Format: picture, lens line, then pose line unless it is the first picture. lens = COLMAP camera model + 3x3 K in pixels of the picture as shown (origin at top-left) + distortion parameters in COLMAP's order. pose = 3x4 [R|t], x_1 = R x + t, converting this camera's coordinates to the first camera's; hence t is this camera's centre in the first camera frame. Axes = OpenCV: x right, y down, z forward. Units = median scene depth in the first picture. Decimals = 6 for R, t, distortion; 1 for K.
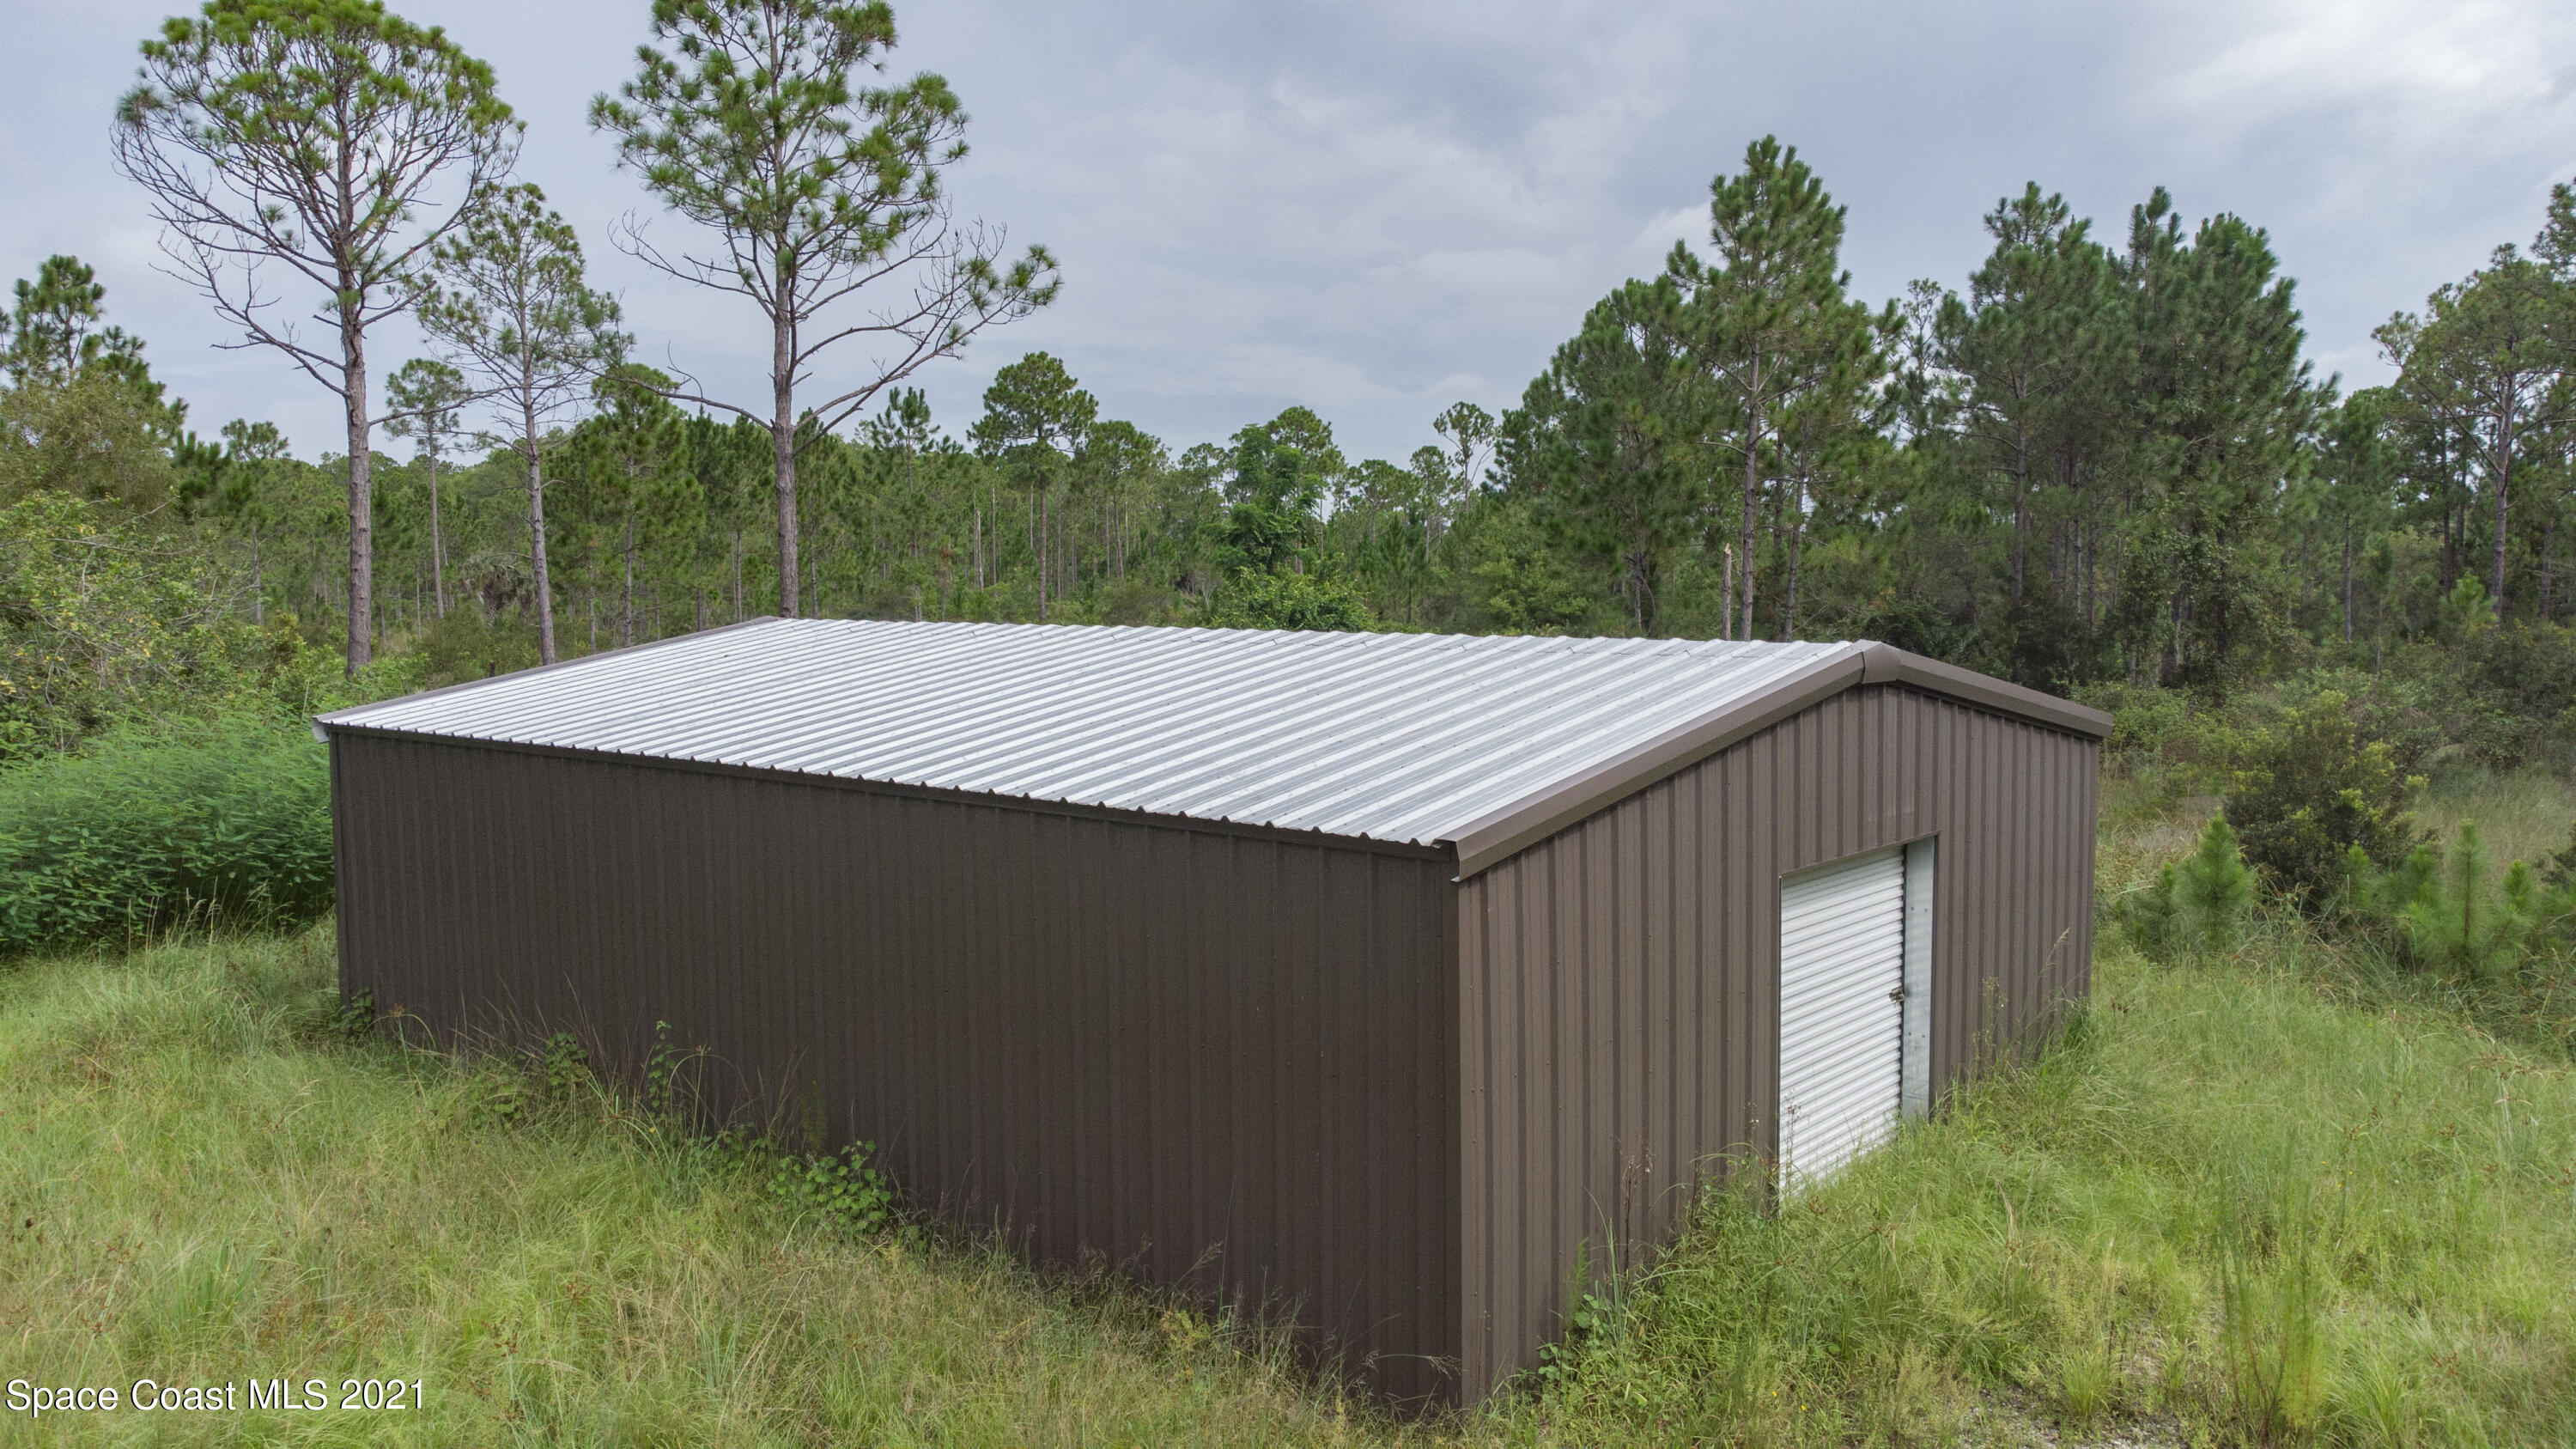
lens RADIAL K [[1868.4, 0, 1288.0], [0, 1868.4, 724.5], [0, 0, 1]] dist [0.051492, -0.002165]
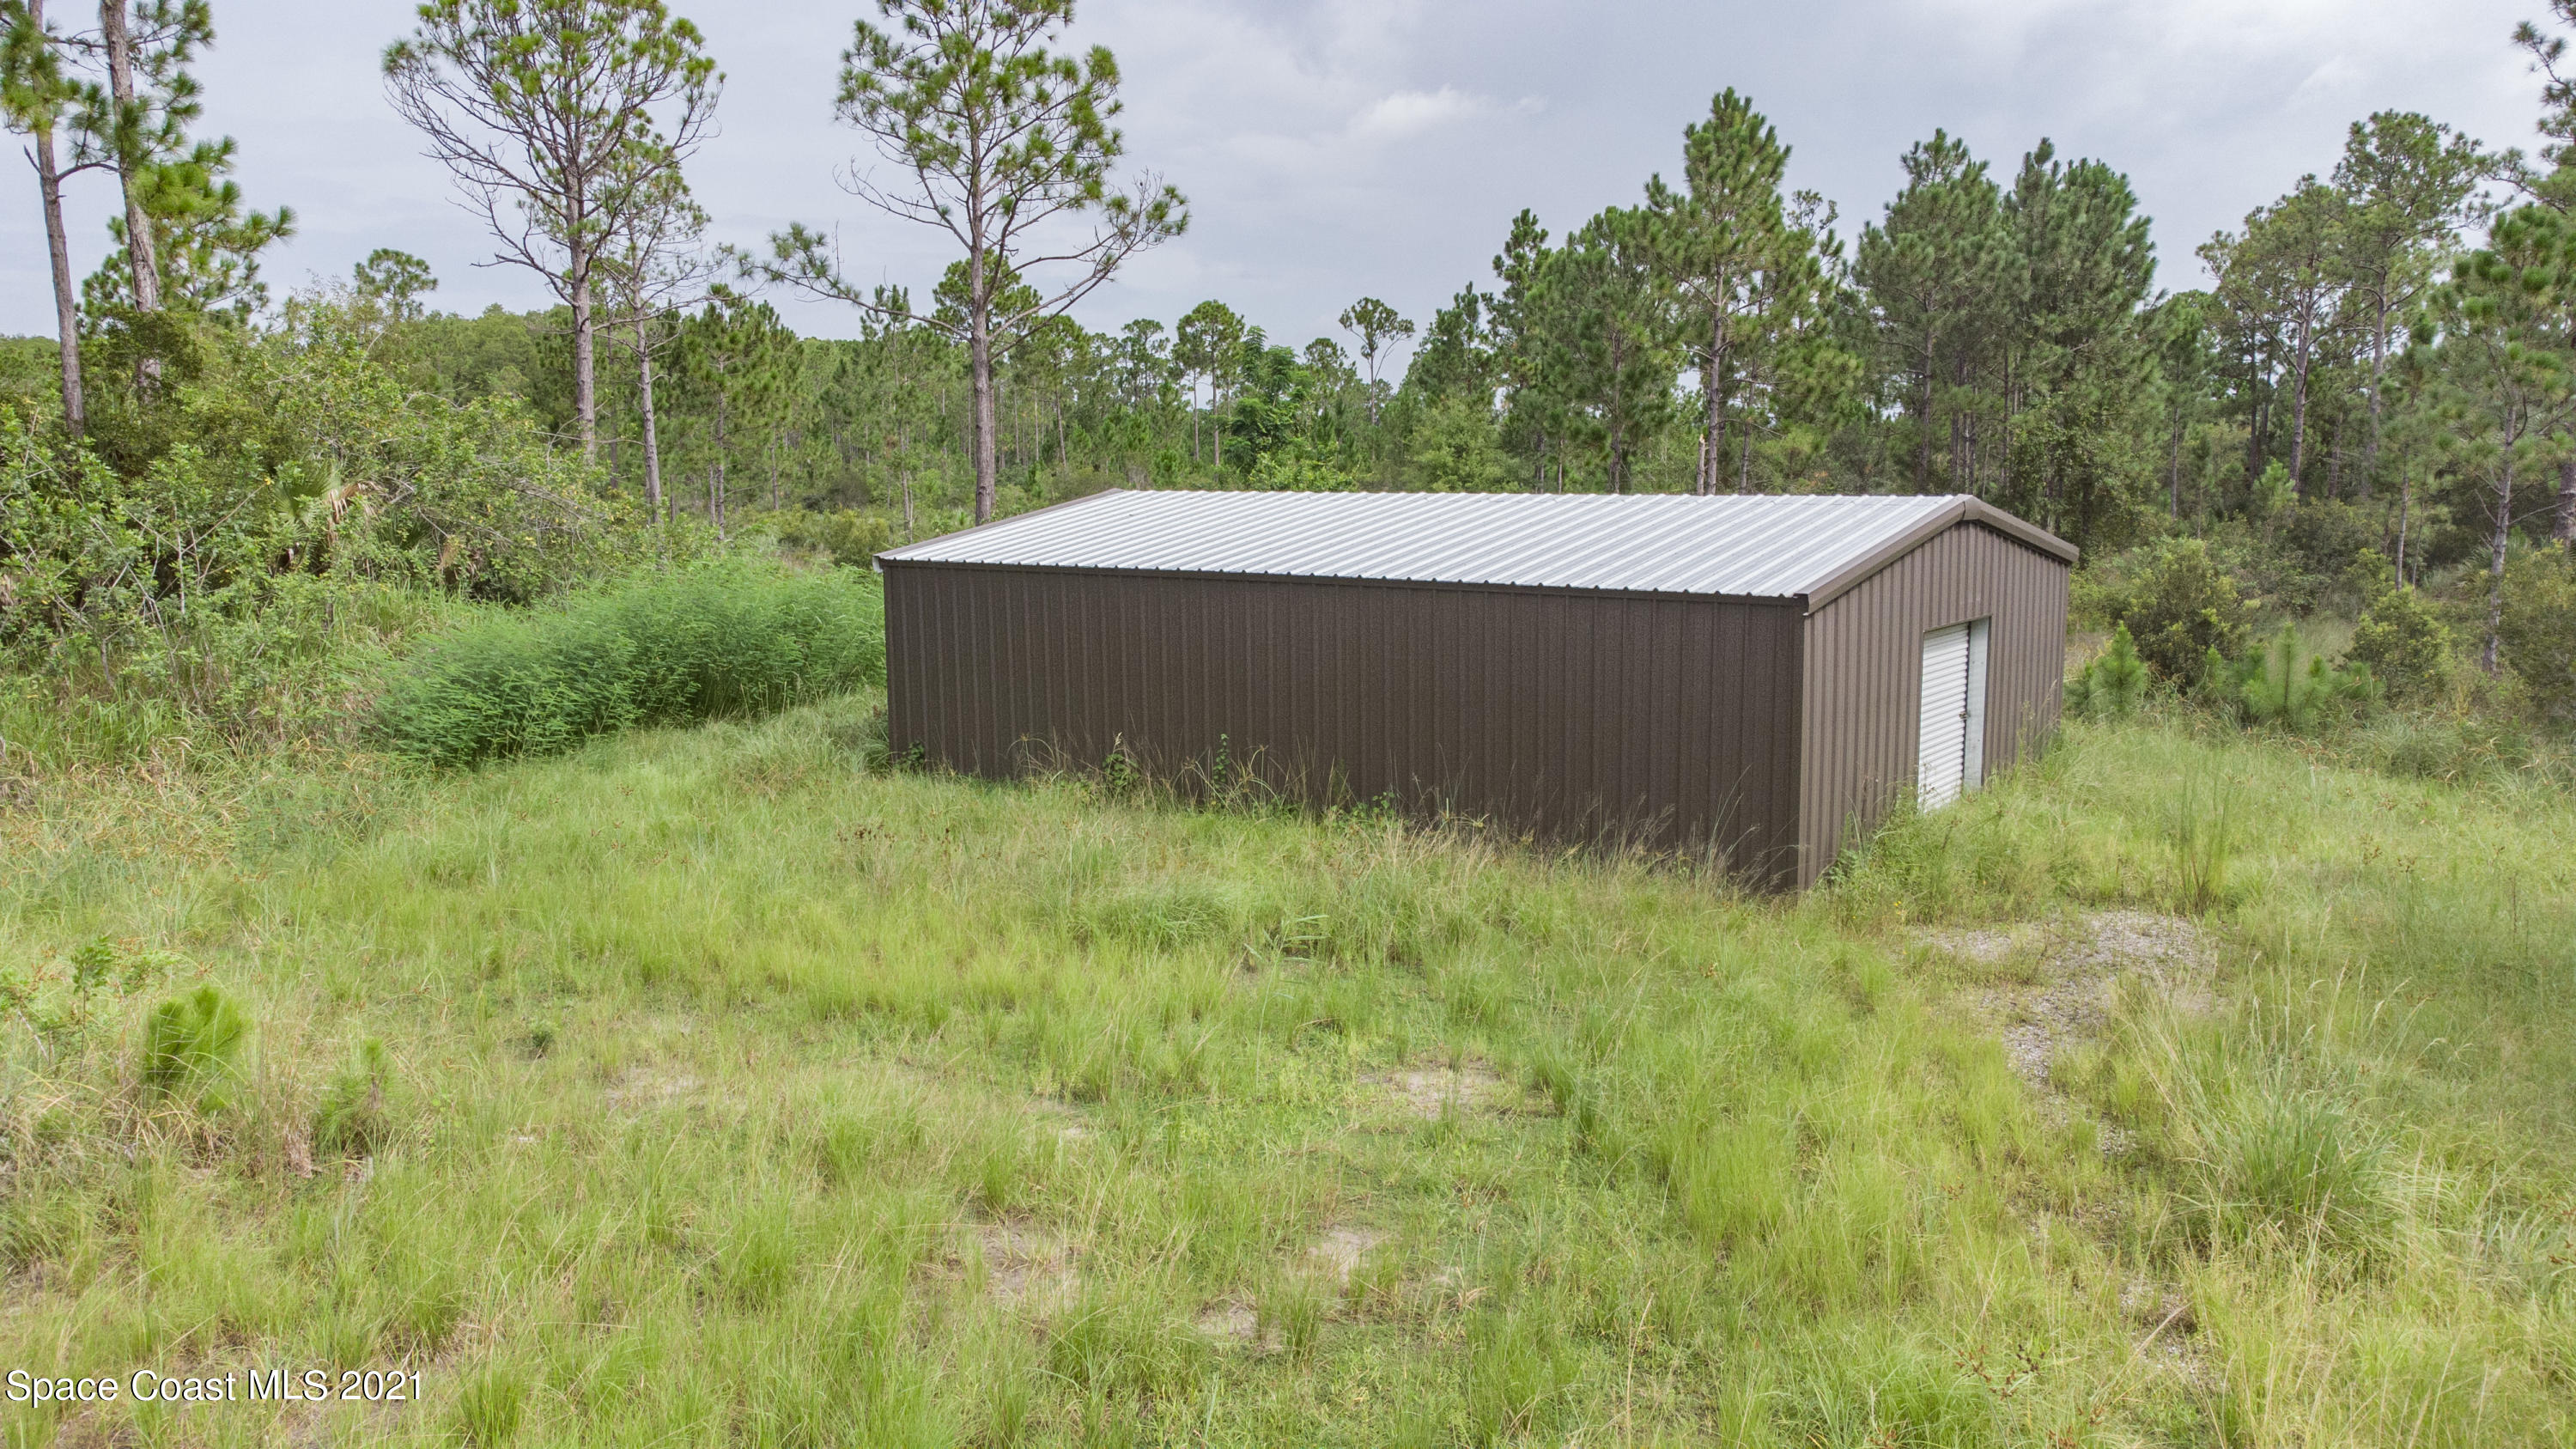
lens RADIAL K [[1917.2, 0, 1288.0], [0, 1917.2, 724.5], [0, 0, 1]] dist [0.045323, 0.005141]
pose [[0.995684, -0.012328, 0.091991, -0.134589], [0.007298, 0.998469, 0.054823, 0.018330], [-0.092526, -0.053915, 0.994250, -0.197621]]
